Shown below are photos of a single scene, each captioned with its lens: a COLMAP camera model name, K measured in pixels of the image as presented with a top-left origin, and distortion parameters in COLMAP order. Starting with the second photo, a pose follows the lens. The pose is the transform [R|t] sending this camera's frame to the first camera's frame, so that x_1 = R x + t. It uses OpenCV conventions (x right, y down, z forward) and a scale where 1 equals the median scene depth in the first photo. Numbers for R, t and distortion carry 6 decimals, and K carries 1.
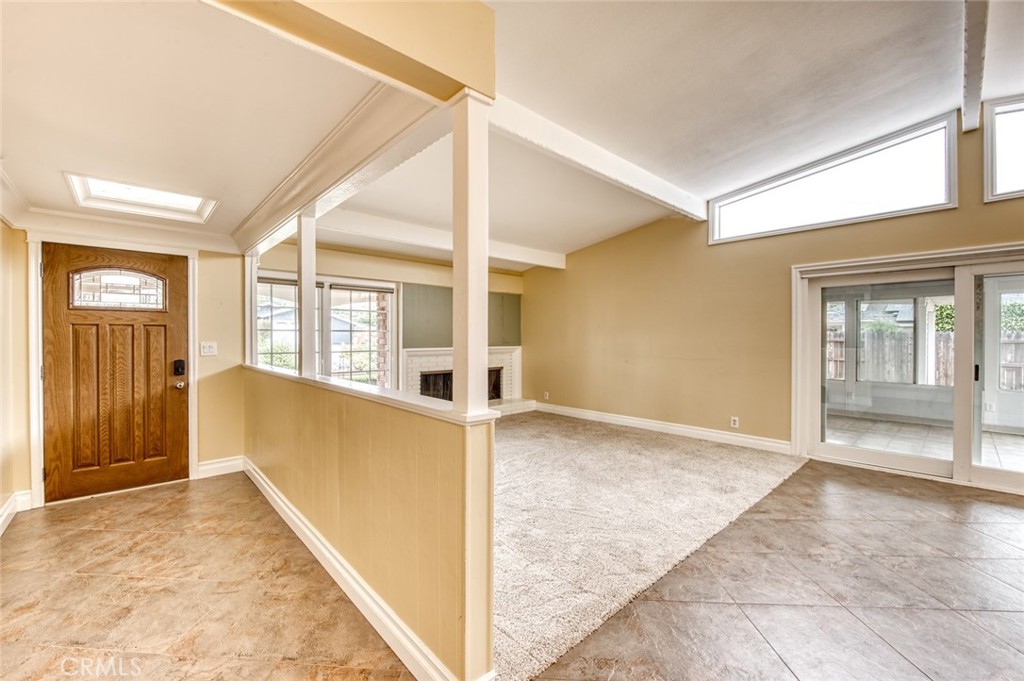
lens RADIAL K [[417.6, 0, 502.8], [0, 417.6, 339.2], [0, 0, 1]] dist [-0.000913, -0.000002]
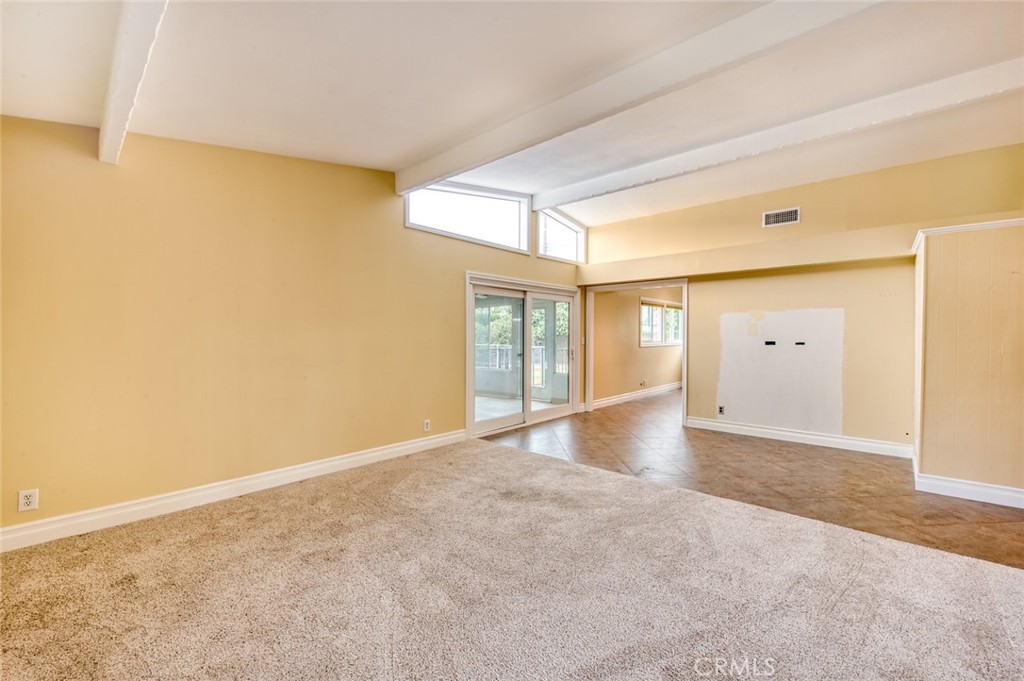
lens RADIAL K [[417.6, 0, 508.8], [0, 417.6, 337.9], [0, 0, 1]] dist [-0.000913, -0.000002]
pose [[-0.090059, -0.003496, 0.995930, -0.524607], [-0.001839, 0.999993, 0.003344, 0.000987], [-0.995935, -0.001530, -0.090065, 1.219668]]
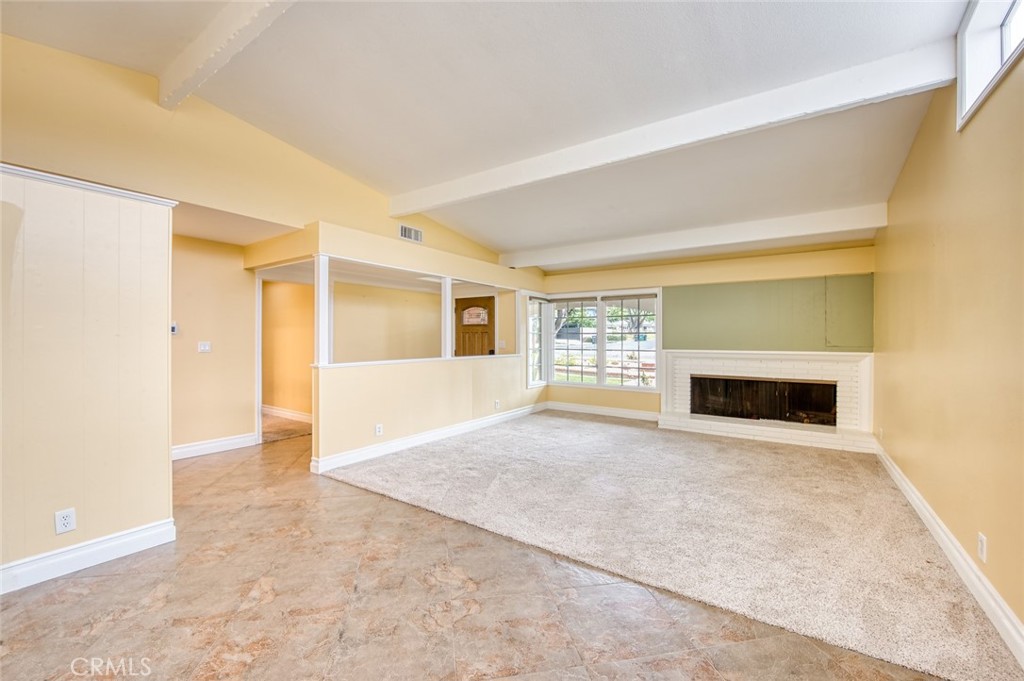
lens RADIAL K [[417.6, 0, 505.3], [0, 417.6, 341.2], [0, 0, 1]] dist [-0.000913, -0.000002]
pose [[0.225640, 0.009227, -0.974167, 1.140008], [-0.007478, 0.999942, 0.007739, -0.004360], [0.974182, 0.005538, 0.225695, 0.612394]]
